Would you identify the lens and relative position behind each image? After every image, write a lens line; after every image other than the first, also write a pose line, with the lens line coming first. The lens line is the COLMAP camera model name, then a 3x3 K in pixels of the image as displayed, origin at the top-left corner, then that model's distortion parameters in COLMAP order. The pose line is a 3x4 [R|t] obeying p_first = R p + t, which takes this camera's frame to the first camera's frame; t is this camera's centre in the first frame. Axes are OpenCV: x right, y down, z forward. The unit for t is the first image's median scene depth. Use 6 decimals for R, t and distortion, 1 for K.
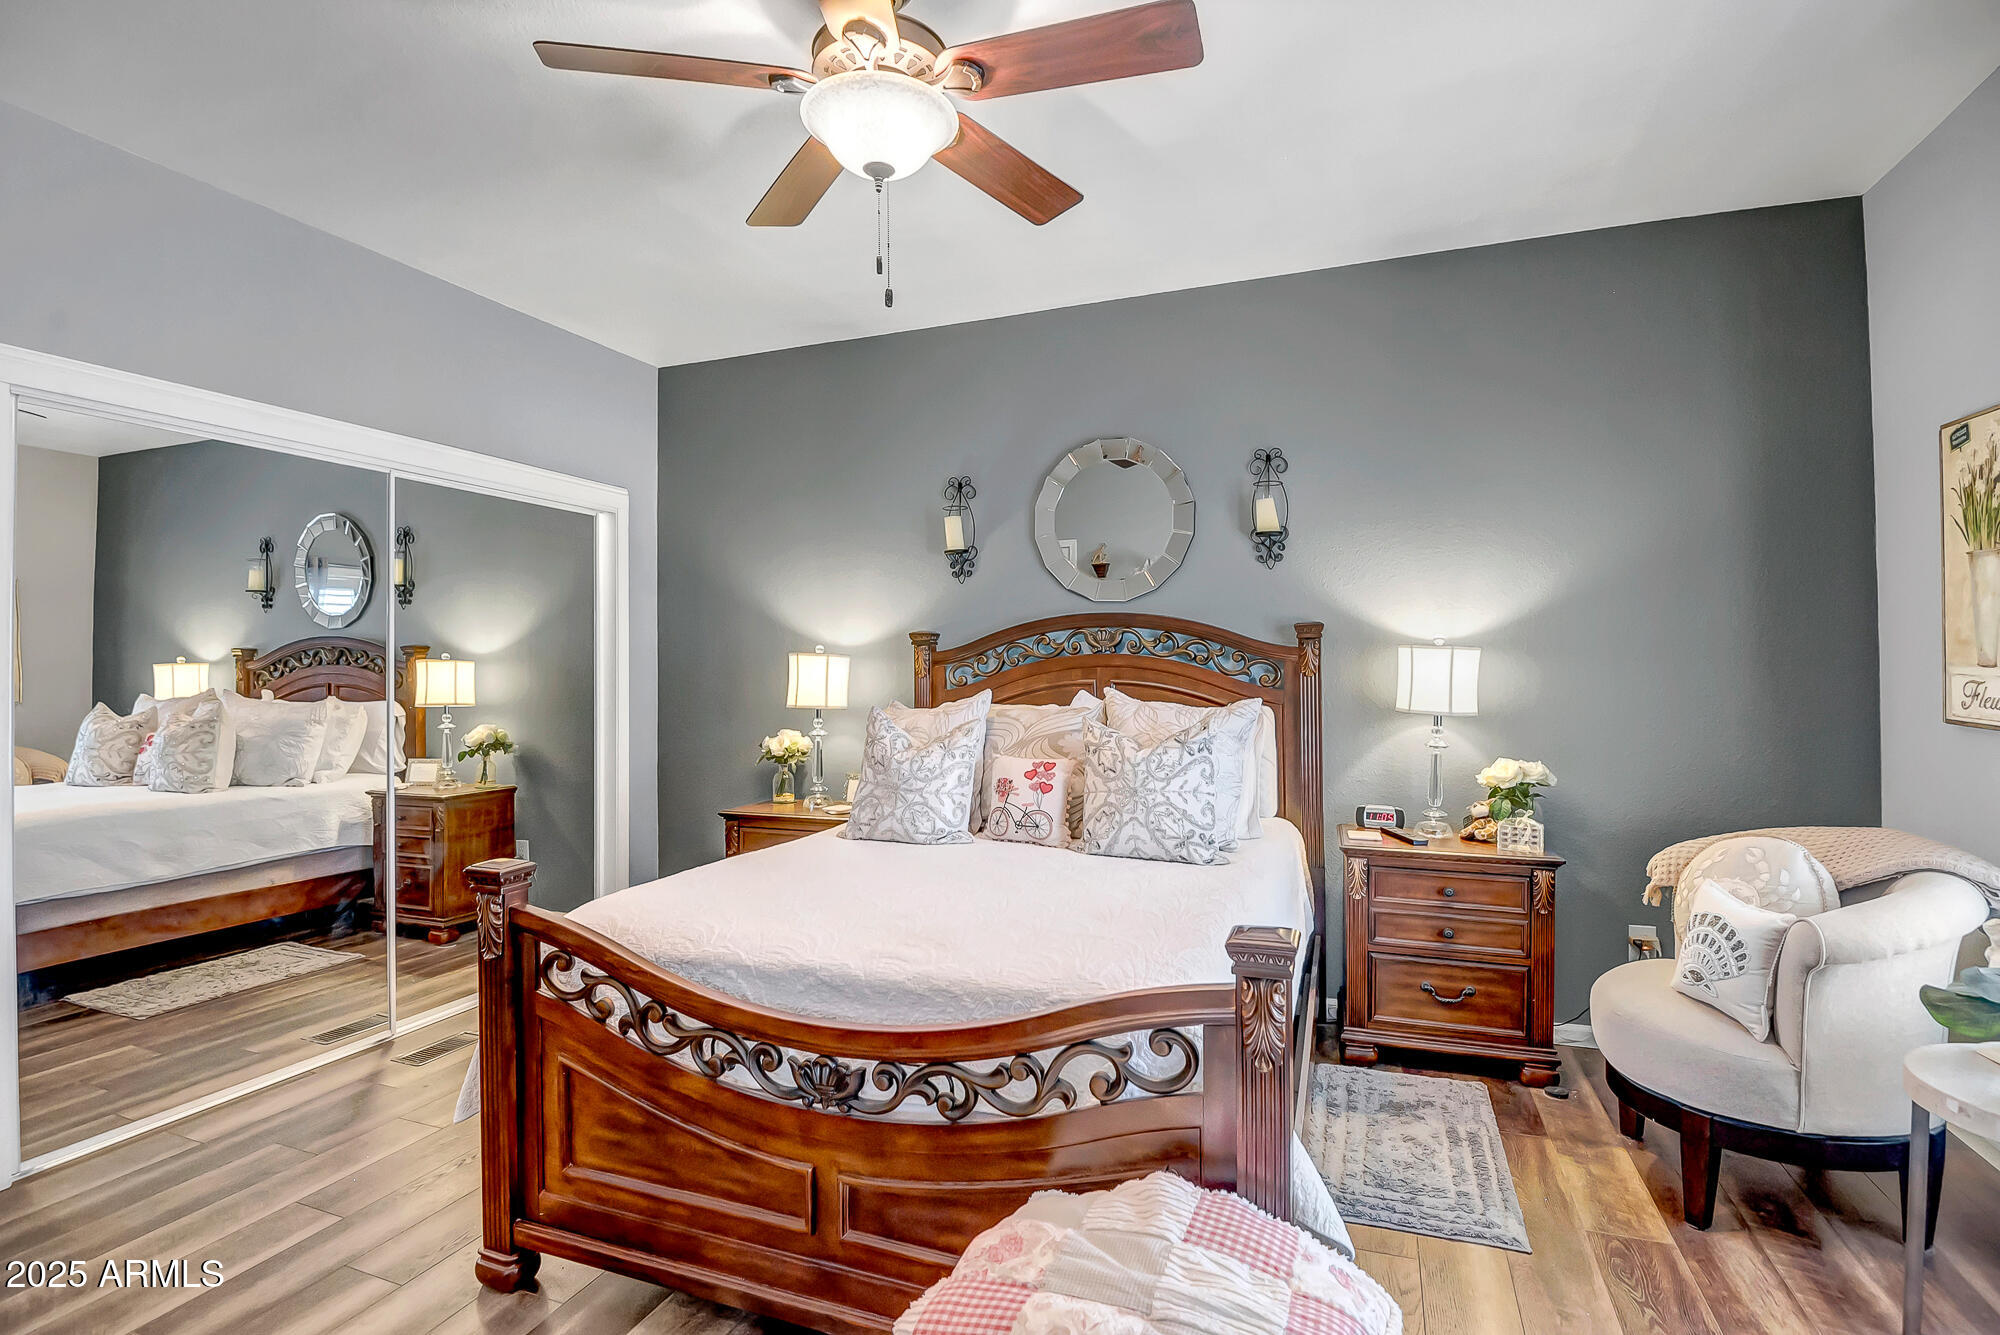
lens RADIAL K [[937.3, 0, 999.6], [0, 937.3, 654.7], [0, 0, 1]] dist [0.035157, -0.049957]
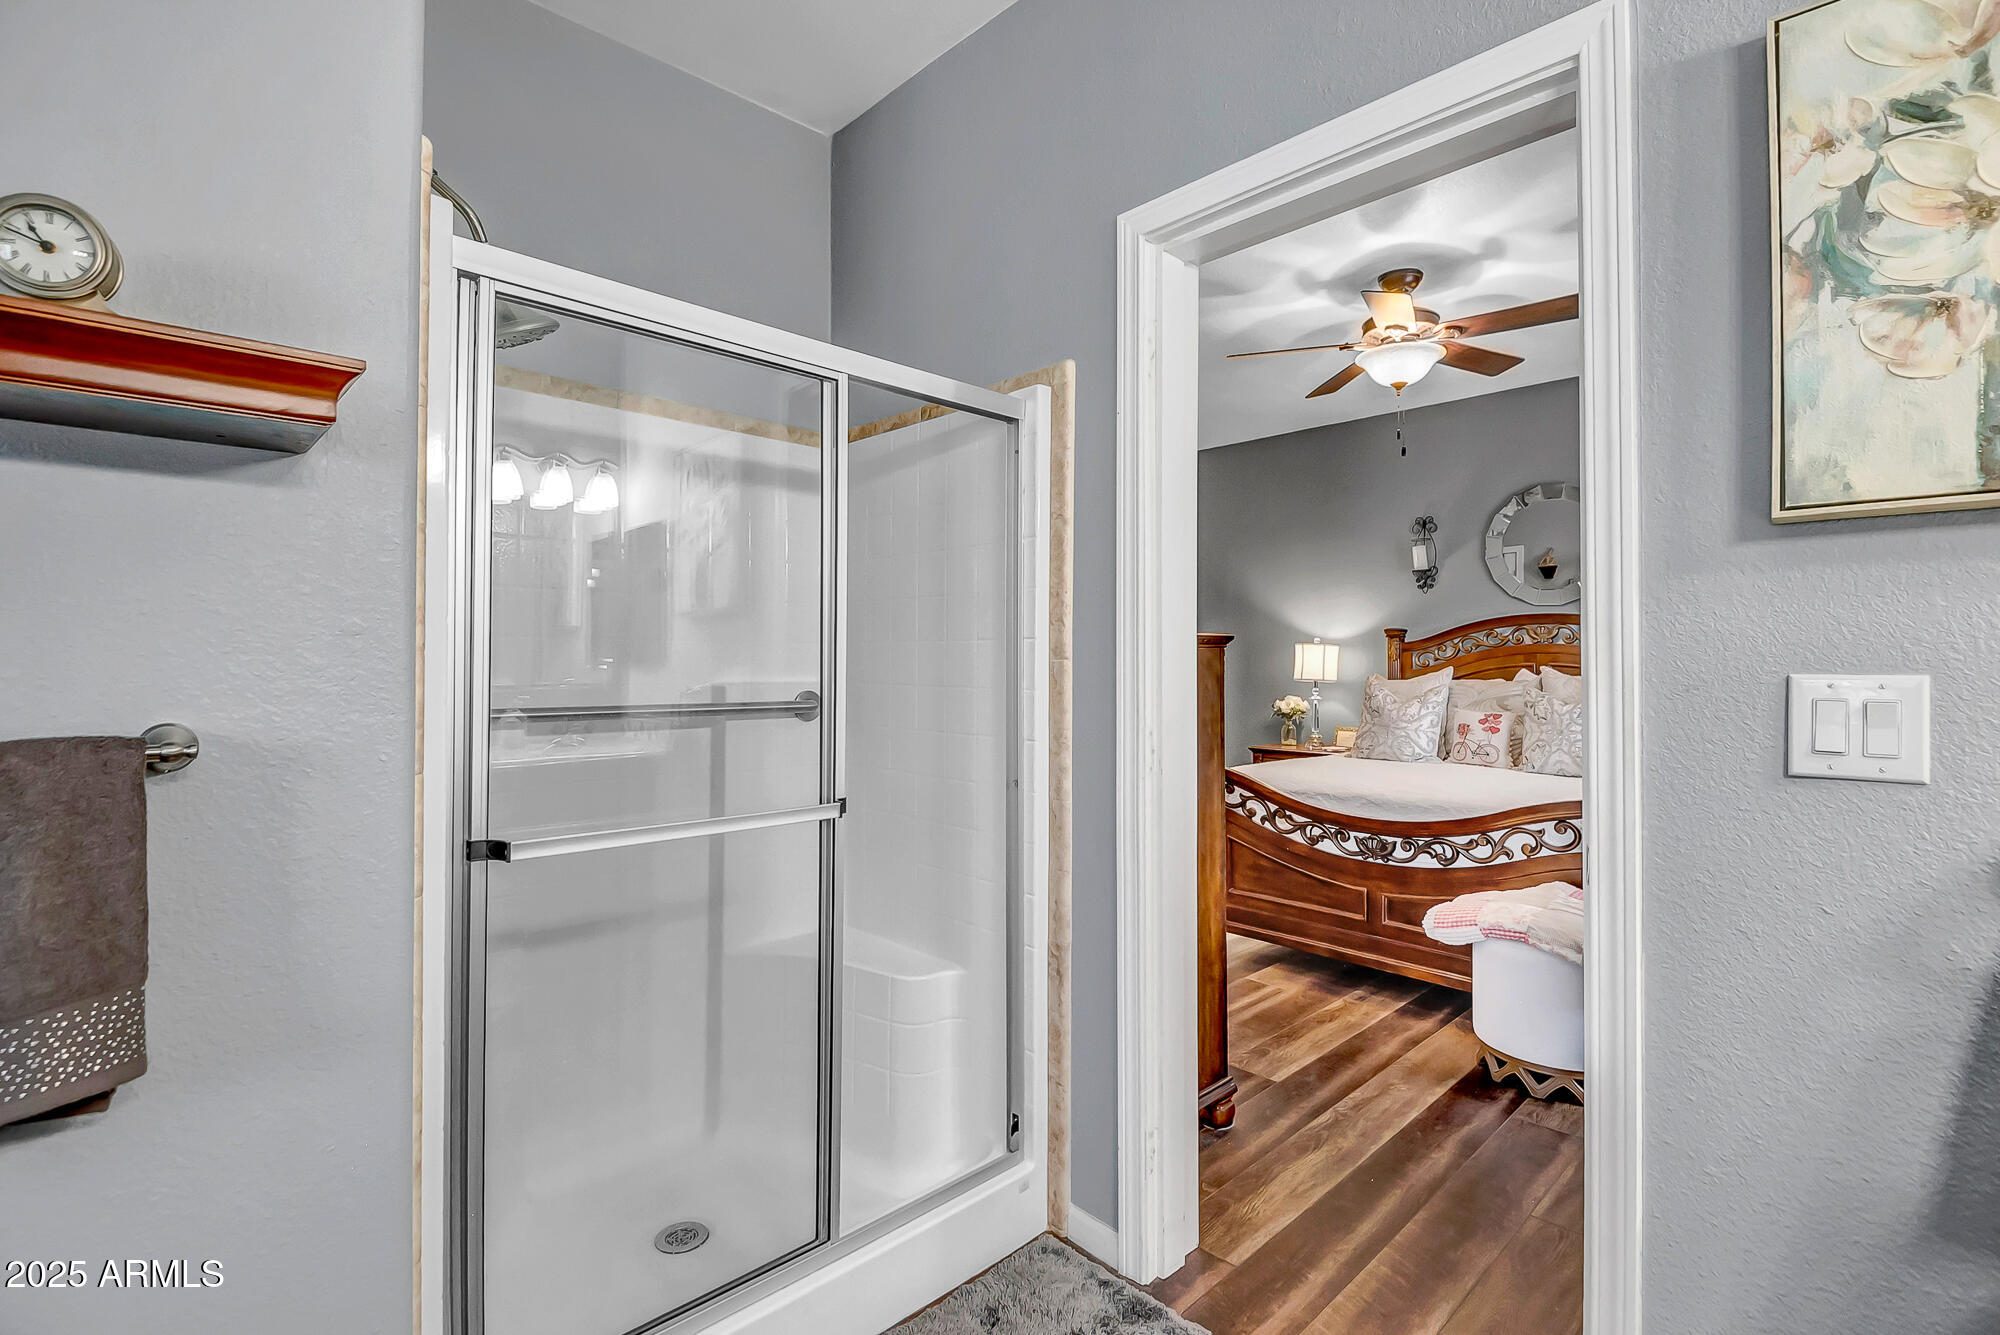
lens RADIAL K [[937.3, 0, 999.6], [0, 937.3, 654.7], [0, 0, 1]] dist [0.035157, -0.049957]
pose [[0.910348, 0.007153, -0.413782, -0.052361], [-0.006535, 0.999974, 0.002909, 0.021673], [0.413792, 0.000056, 0.910371, -0.767104]]
